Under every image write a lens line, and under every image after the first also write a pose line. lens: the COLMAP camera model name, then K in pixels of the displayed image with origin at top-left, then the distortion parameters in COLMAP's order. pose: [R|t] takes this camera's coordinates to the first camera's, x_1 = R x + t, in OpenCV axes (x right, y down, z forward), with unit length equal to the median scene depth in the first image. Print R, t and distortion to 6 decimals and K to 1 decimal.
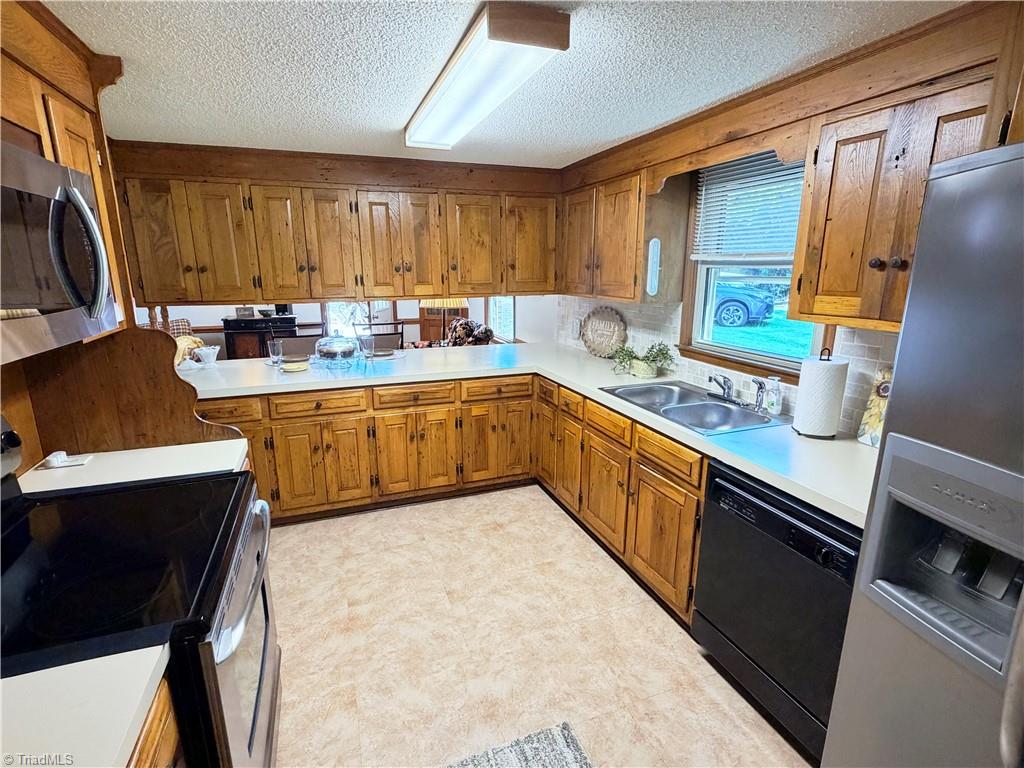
lens RADIAL K [[492.4, 0, 510.1], [0, 492.4, 384.4], [0, 0, 1]] dist [0.000425, 0.000032]
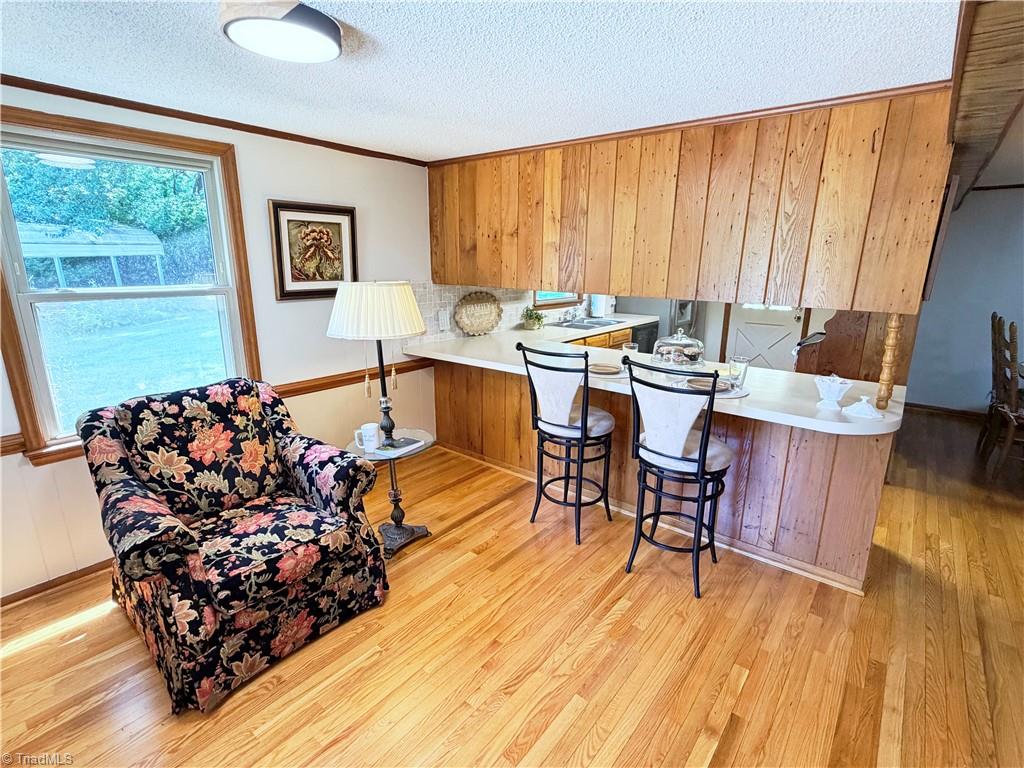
lens RADIAL K [[492.4, 0, 509.4], [0, 492.4, 385.9], [0, 0, 1]] dist [0.000425, 0.000032]
pose [[-0.495542, -0.217422, 0.840932, -1.060333], [0.199795, 0.913670, 0.353963, -0.428471], [-0.845293, 0.343418, -0.409322, 1.815795]]
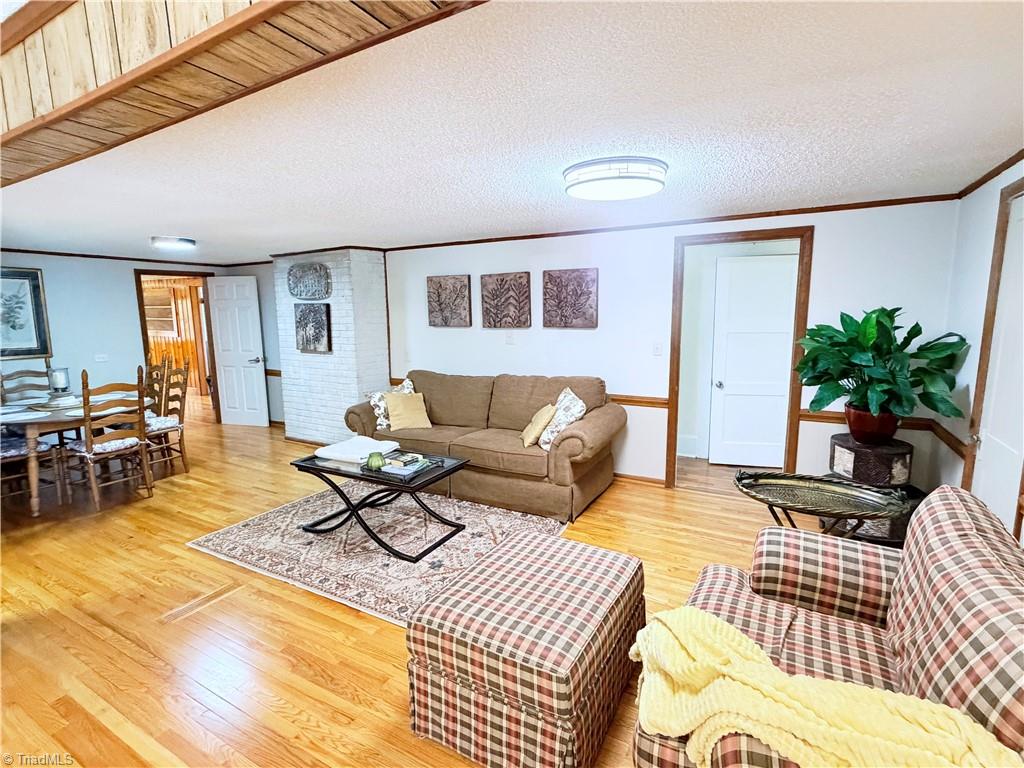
lens RADIAL K [[492.4, 0, 510.9], [0, 492.4, 383.8], [0, 0, 1]] dist [0.000425, 0.000032]
pose [[-0.763607, 0.096577, -0.638418, -0.916678], [-0.144790, 0.937958, 0.315072, -0.464251], [0.629238, 0.333027, -0.702248, 1.971183]]
